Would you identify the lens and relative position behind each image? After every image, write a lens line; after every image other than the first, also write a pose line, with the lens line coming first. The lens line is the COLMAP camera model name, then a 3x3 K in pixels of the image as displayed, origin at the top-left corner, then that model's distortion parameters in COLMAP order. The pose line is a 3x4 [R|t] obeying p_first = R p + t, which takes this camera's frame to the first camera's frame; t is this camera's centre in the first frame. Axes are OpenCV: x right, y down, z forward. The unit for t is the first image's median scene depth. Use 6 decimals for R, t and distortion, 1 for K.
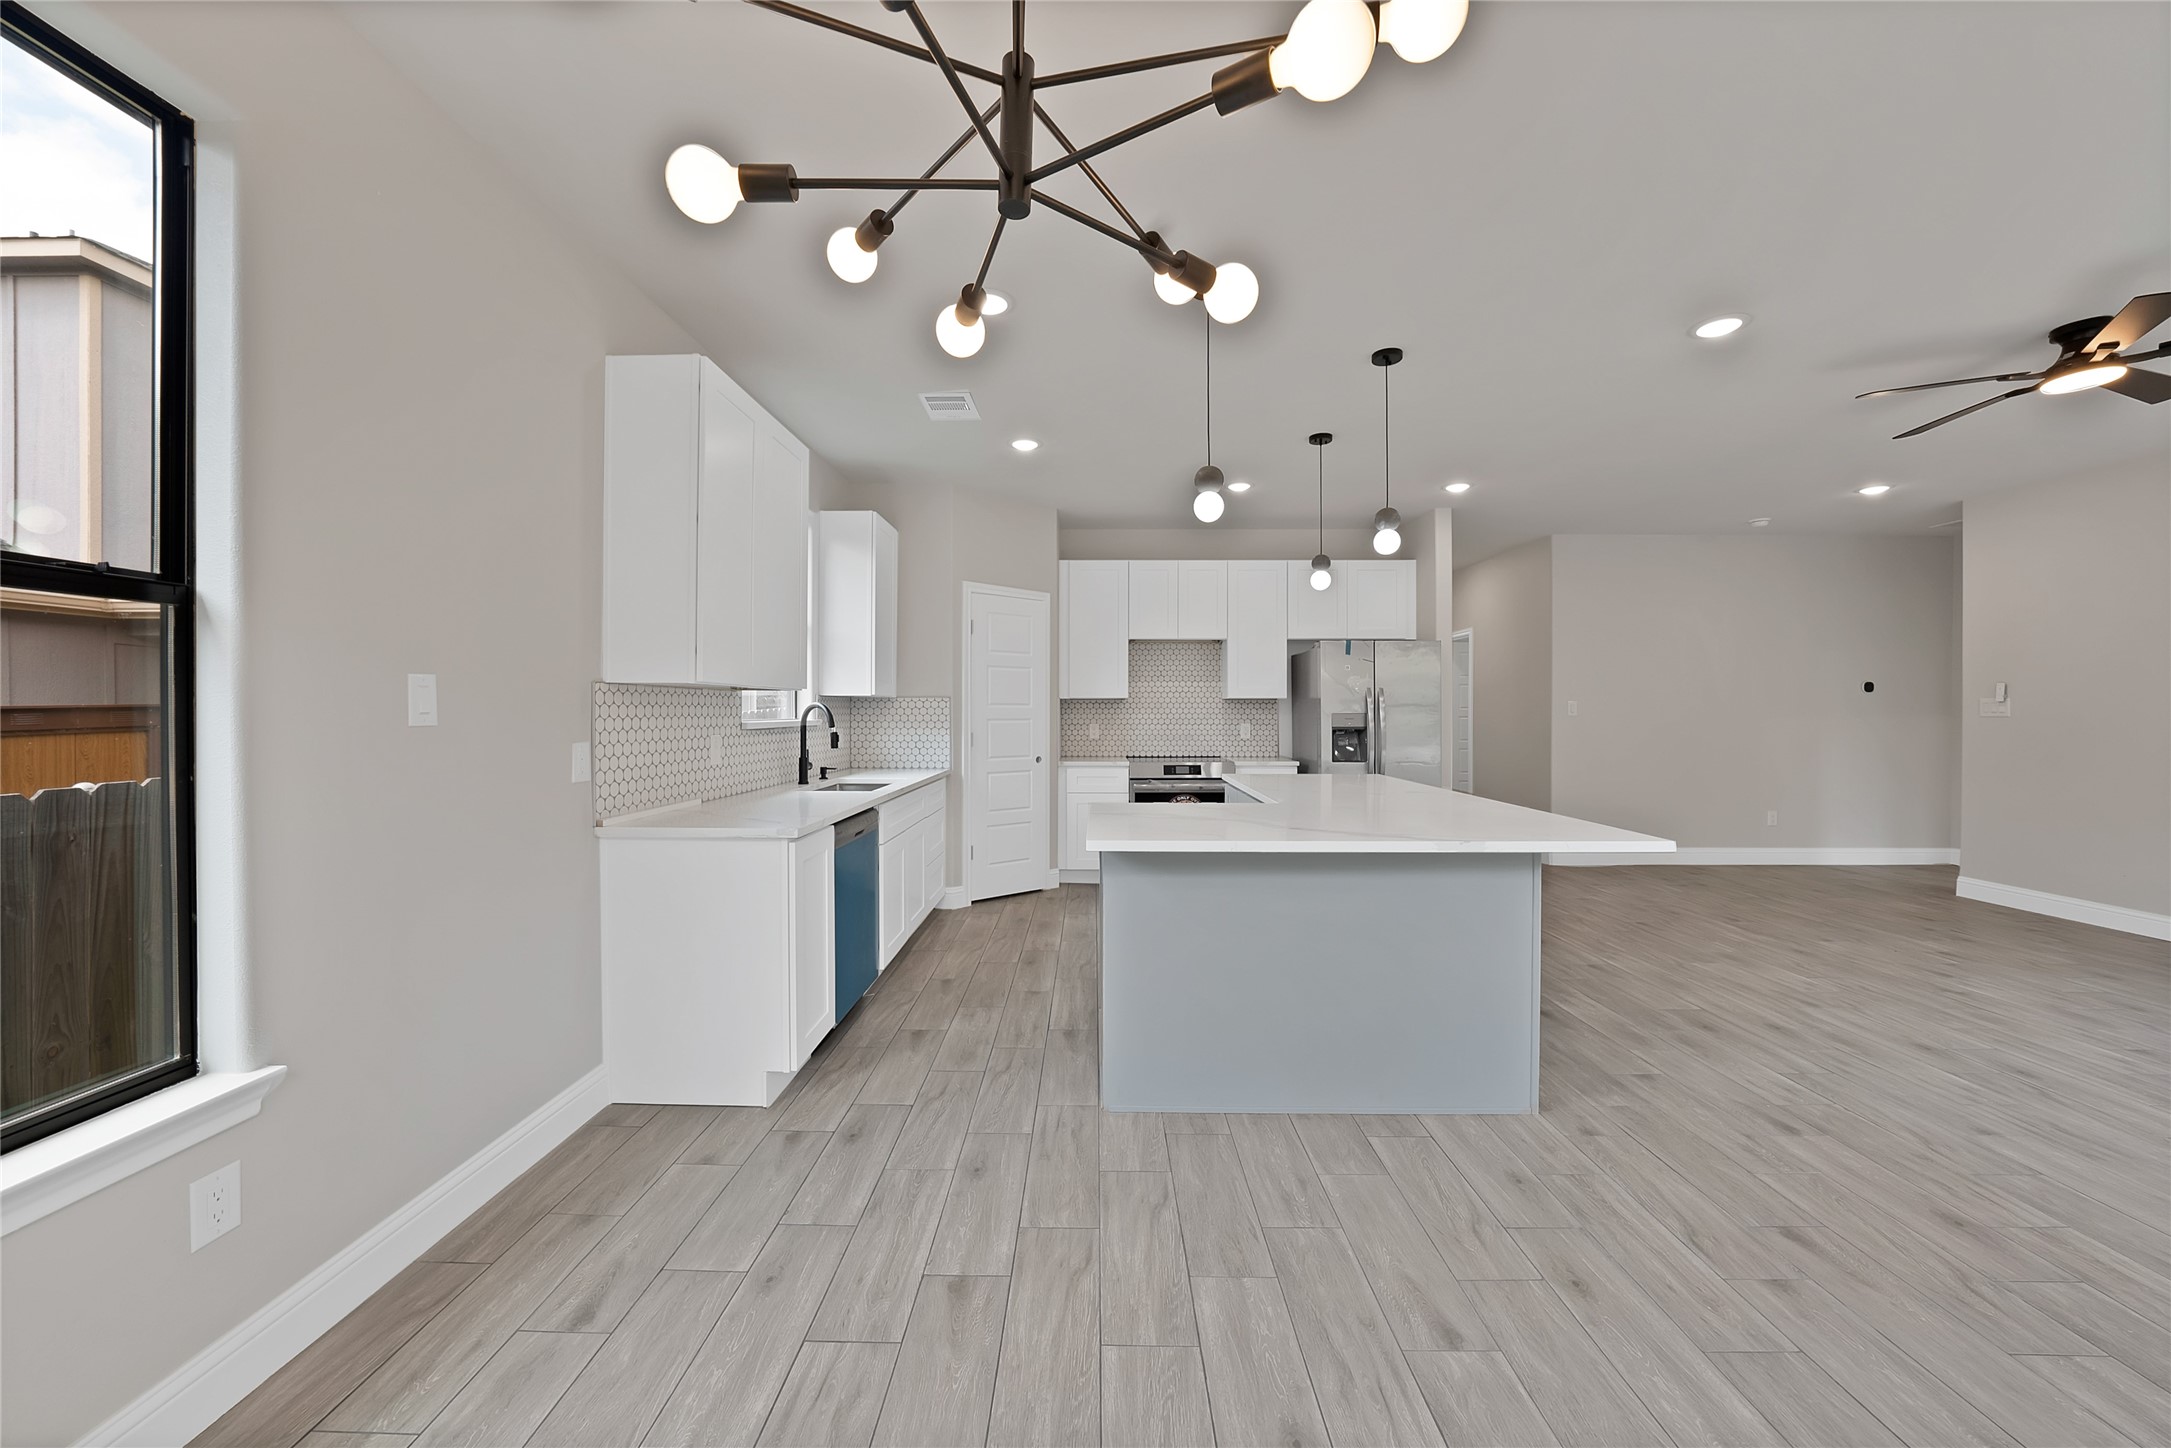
lens RADIAL K [[779.8, 0, 1081.1], [0, 779.8, 715.8], [0, 0, 1]] dist [-0.029098, 0.006988]
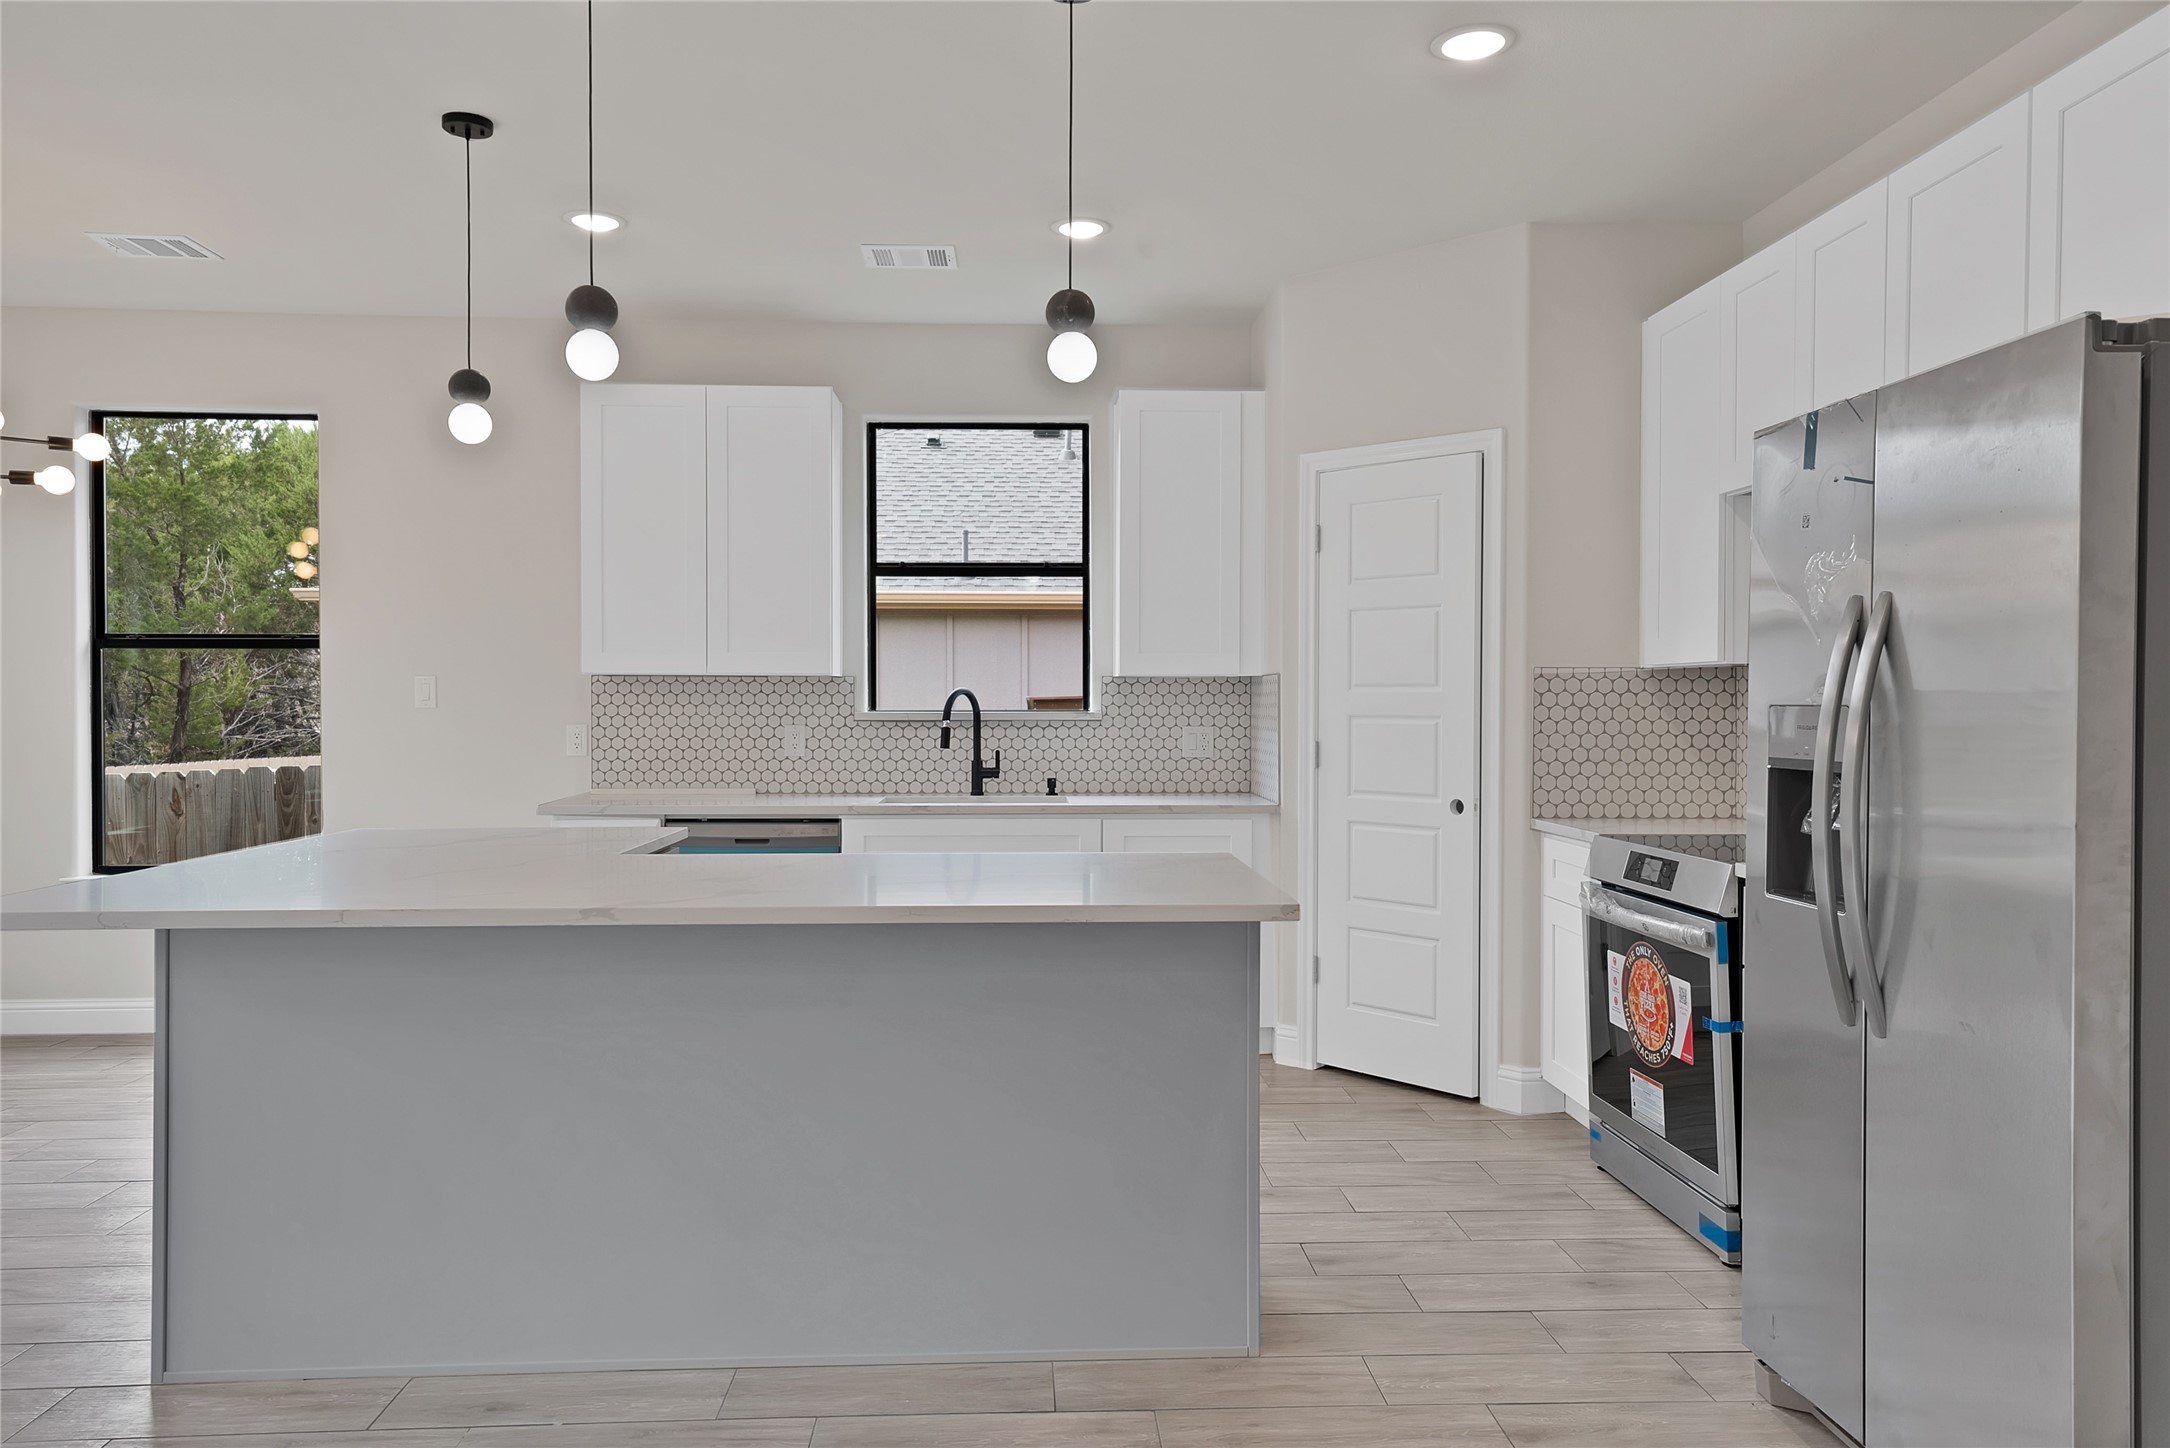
lens RADIAL K [[1482.9, 0, 1072.8], [0, 1482.9, 724.0], [0, 0, 1]] dist [0.025820, 0.000205]
pose [[0.057570, 0.014585, -0.998235, 1.085970], [-0.007047, 0.999874, 0.014202, -0.003219], [0.998317, 0.006217, 0.057665, 1.000458]]
